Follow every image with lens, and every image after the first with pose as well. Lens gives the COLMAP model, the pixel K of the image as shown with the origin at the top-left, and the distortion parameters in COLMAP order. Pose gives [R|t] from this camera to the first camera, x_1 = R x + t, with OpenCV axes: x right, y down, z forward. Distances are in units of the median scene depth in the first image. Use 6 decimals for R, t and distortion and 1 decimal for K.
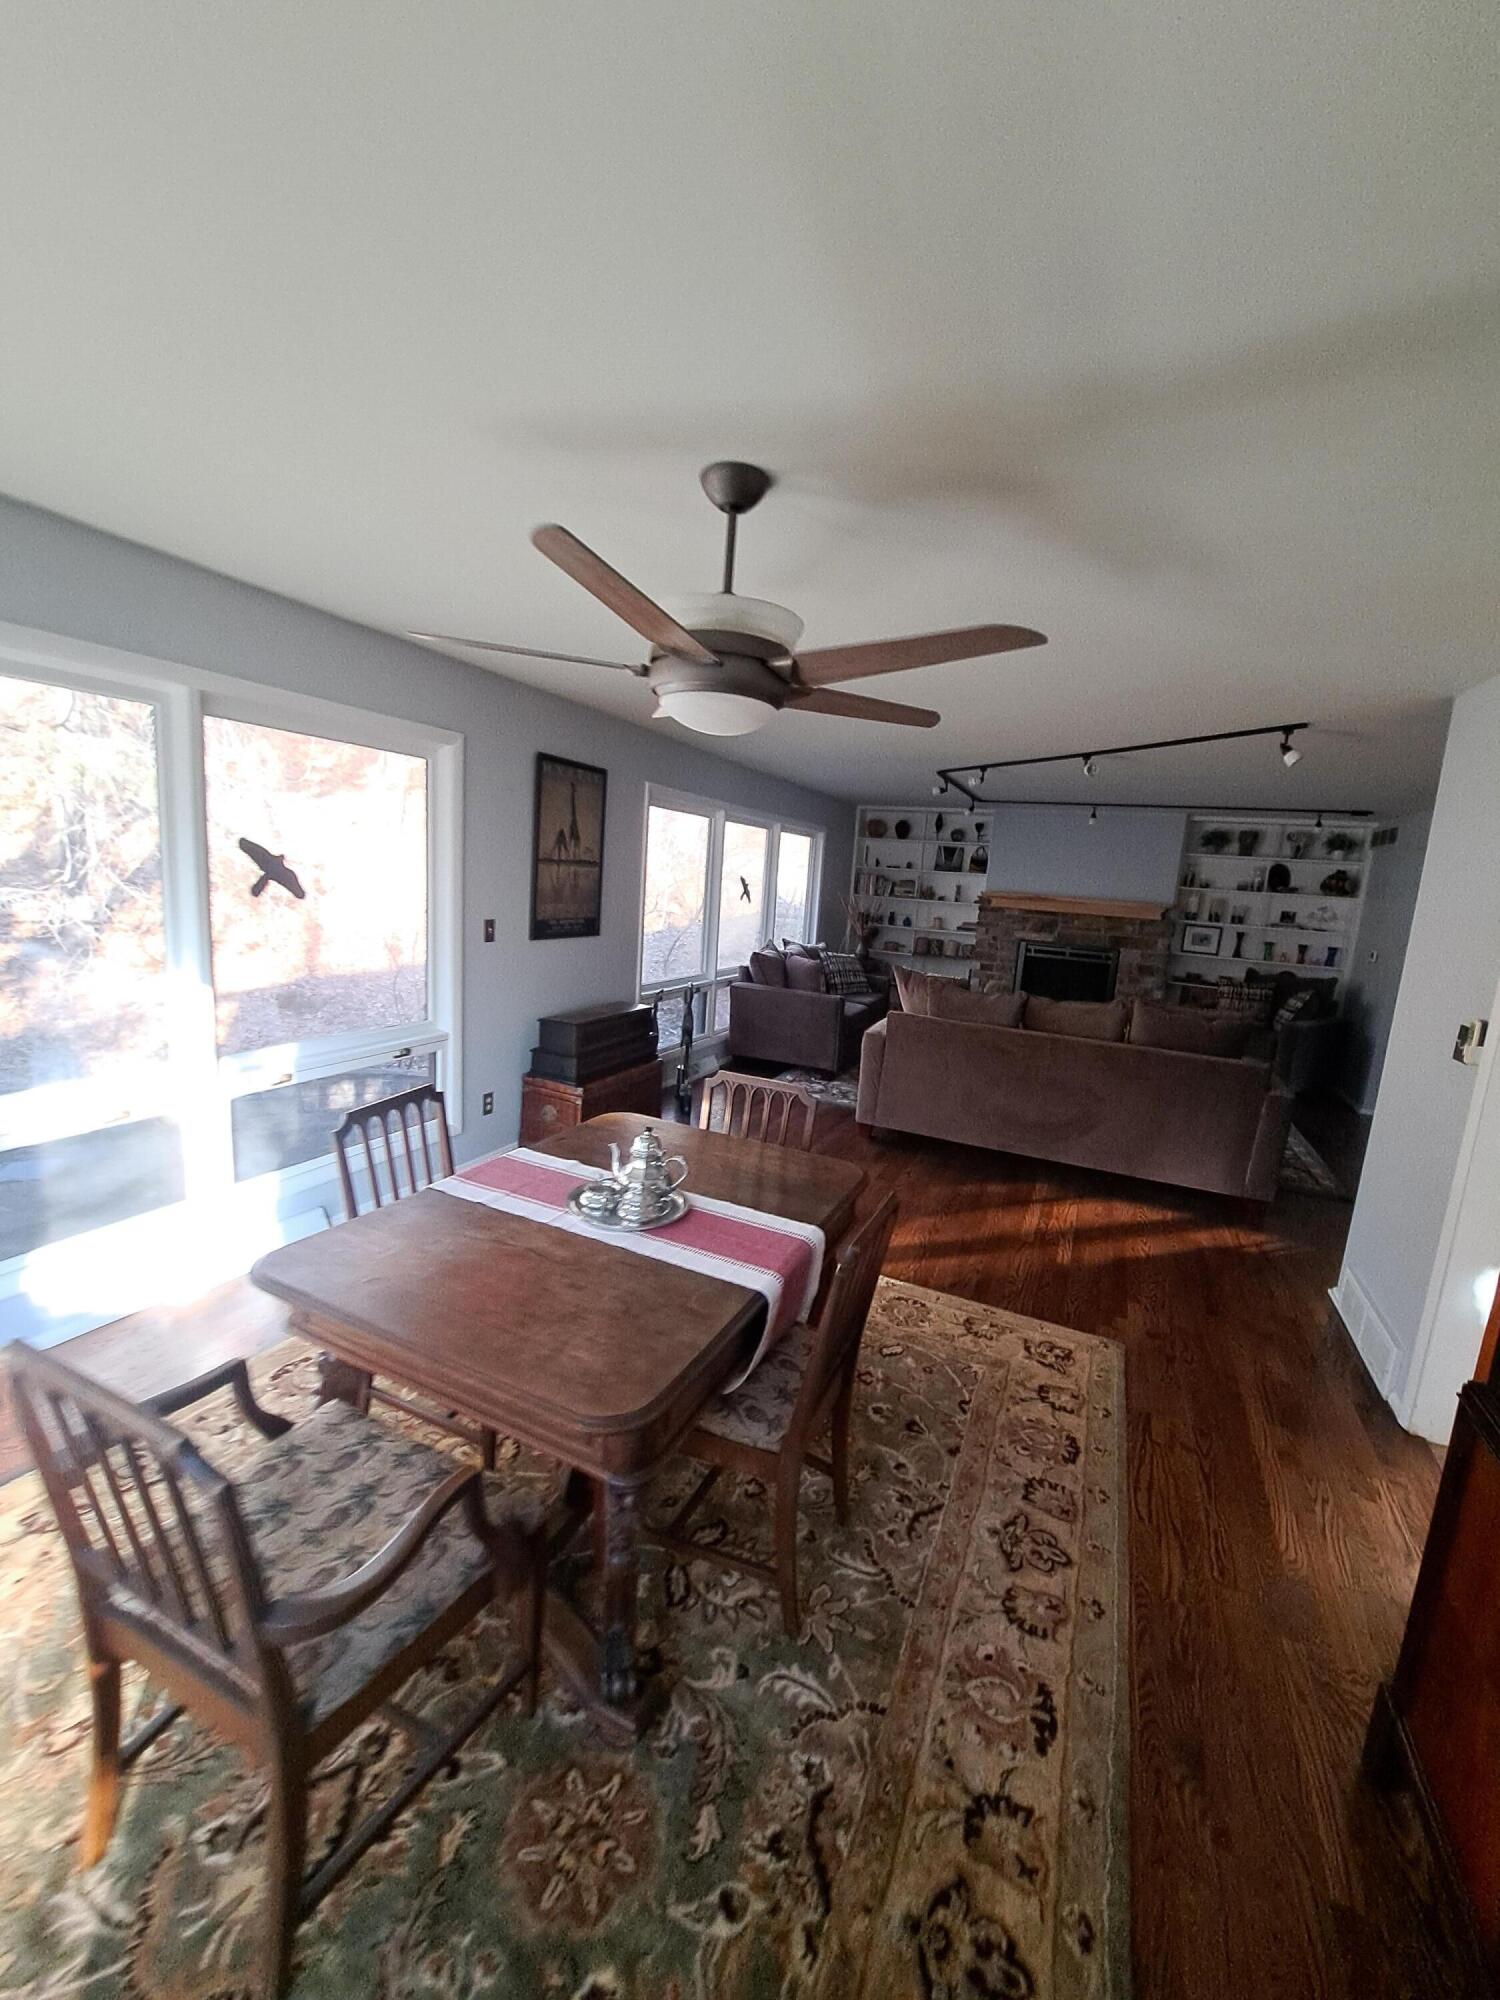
lens RADIAL K [[790.3, 0, 747.4], [0, 790.3, 1002.8], [0, 0, 1]] dist [-0.008267, -0.002058]
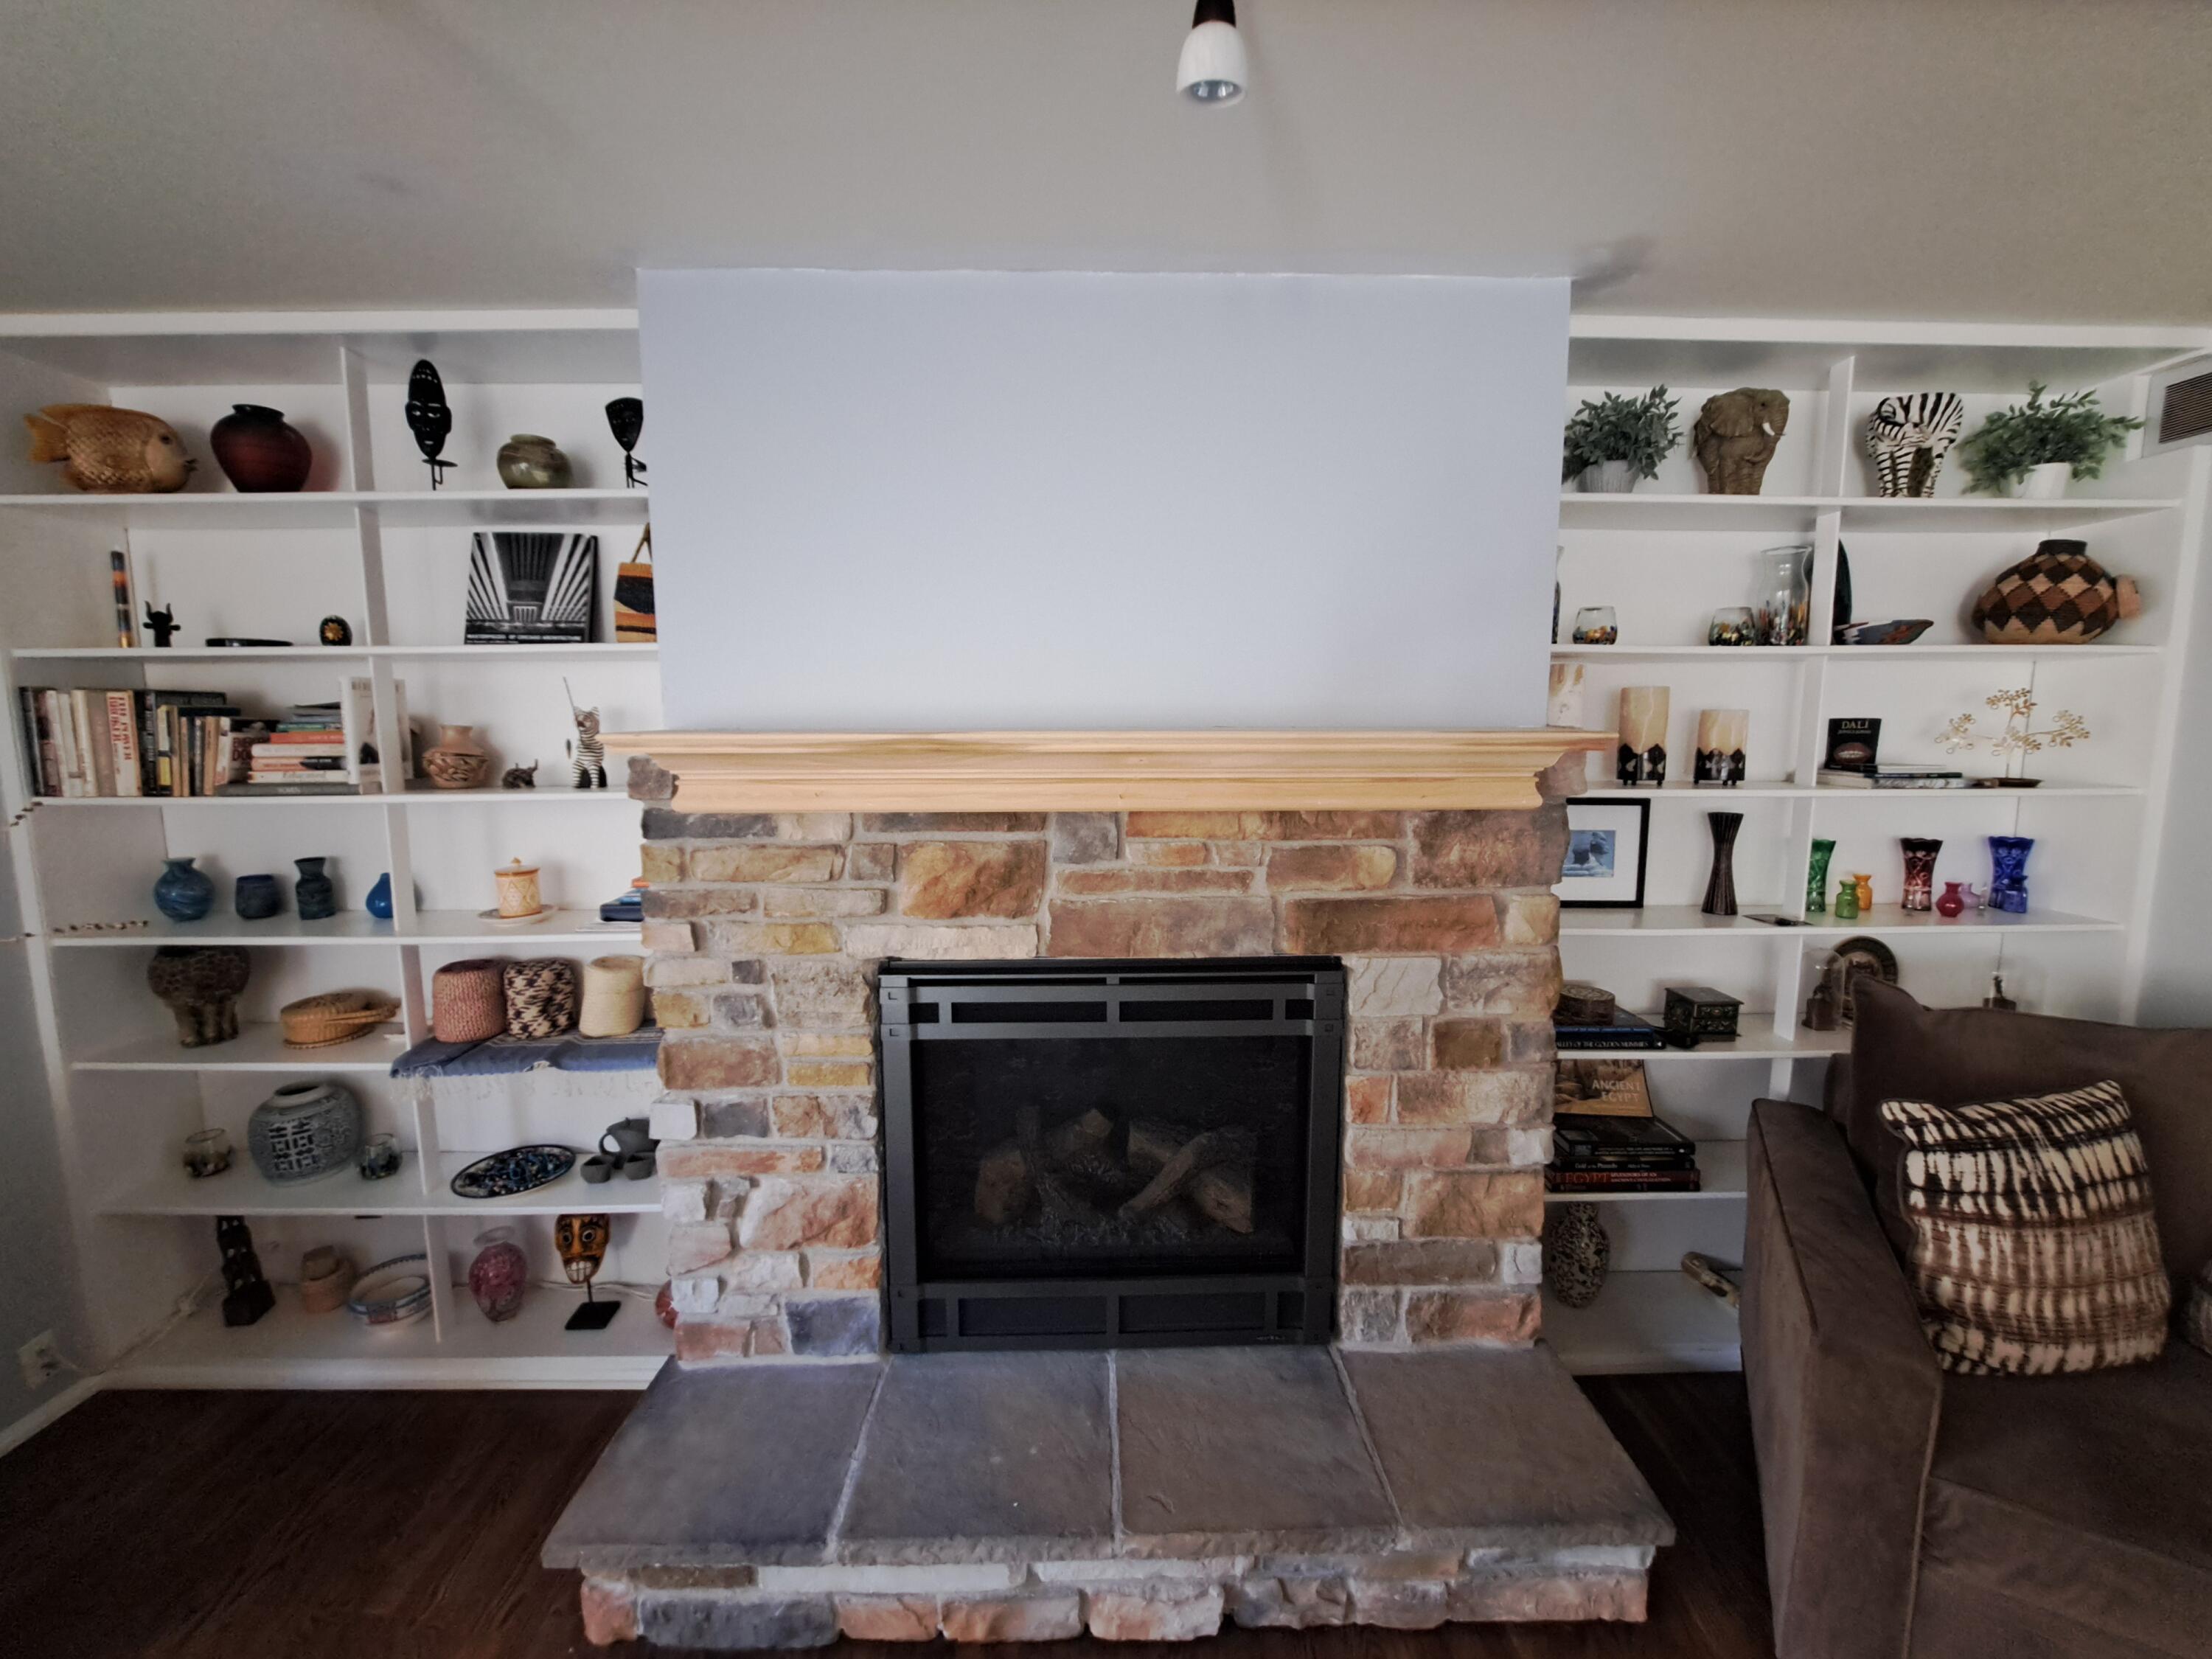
lens RADIAL K [[874.1, 0, 1115.2], [0, 874.1, 823.9], [0, 0, 1]] dist [-0.008267, -0.002058]
pose [[0.895406, -0.121663, 0.428306, 0.323994], [0.135492, 0.990777, -0.001820, -0.110217], [-0.424134, 0.059661, 0.903632, 0.814215]]
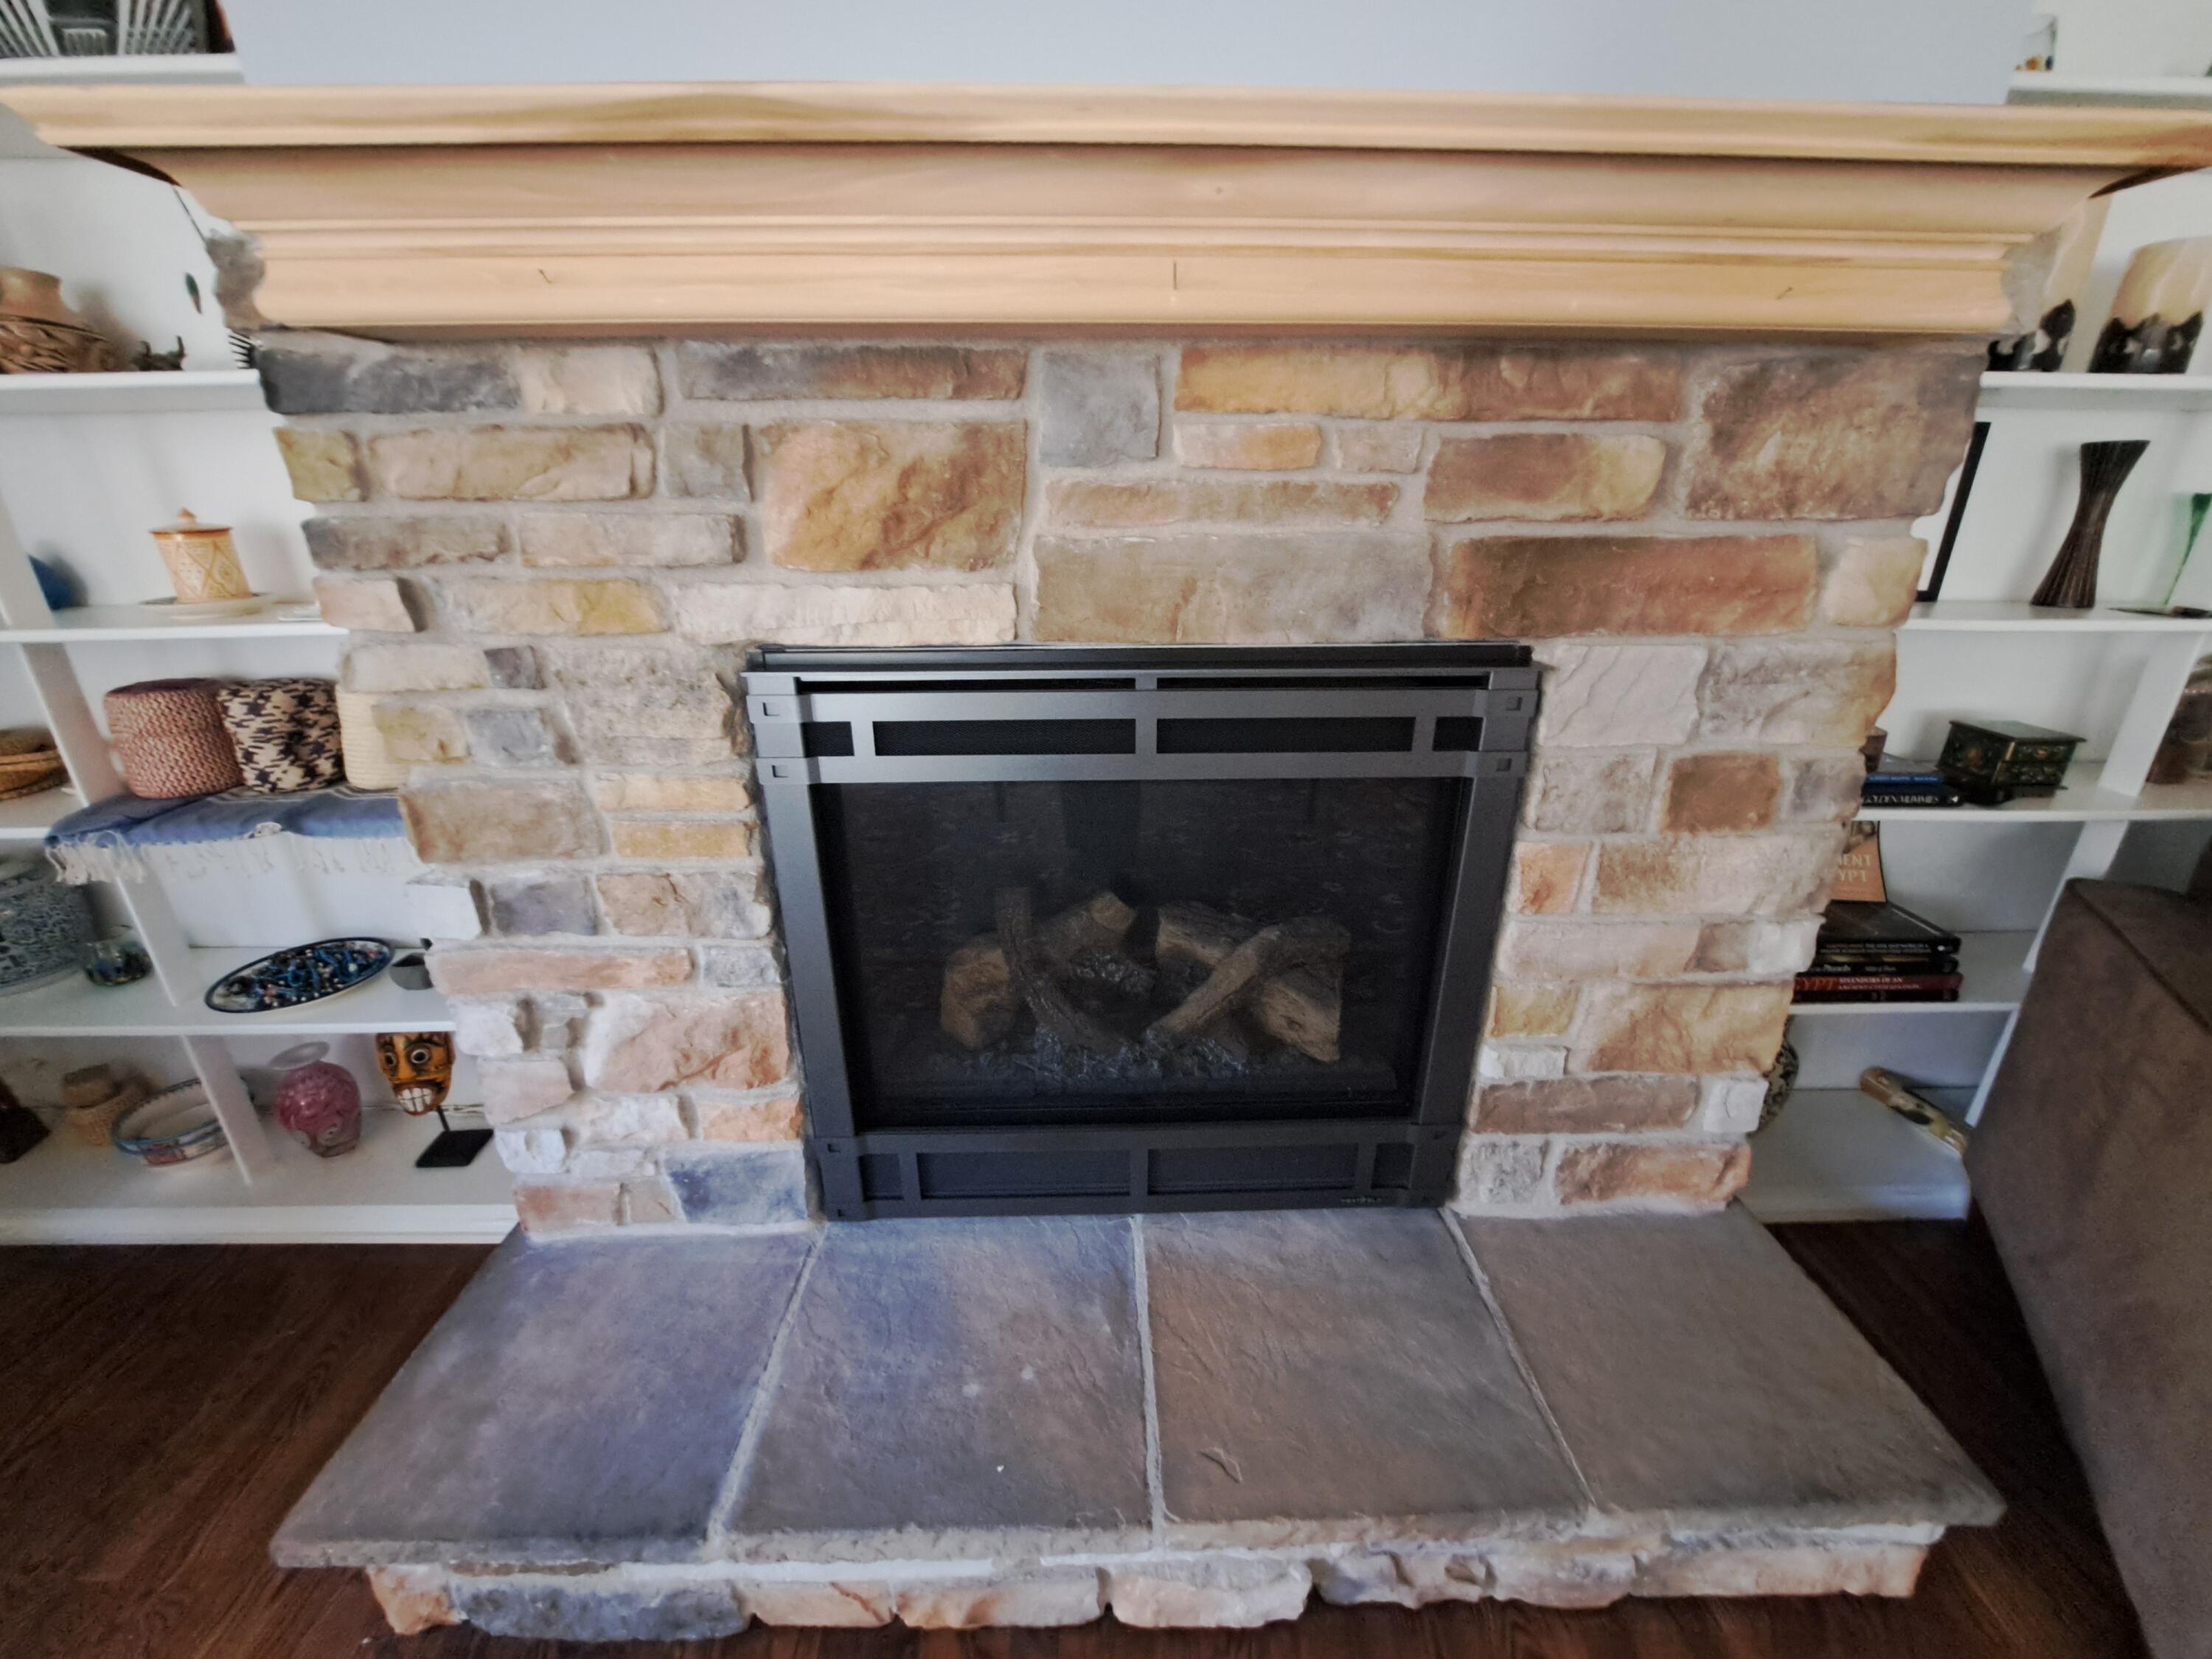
lens RADIAL K [[874.1, 0, 1114.9], [0, 874.1, 829.2], [0, 0, 1]] dist [-0.008267, -0.002058]
pose [[0.894373, -0.224067, 0.387157, 0.354816], [0.134583, 0.960186, 0.244807, -0.082559], [-0.426595, -0.166844, 0.888920, 0.901609]]
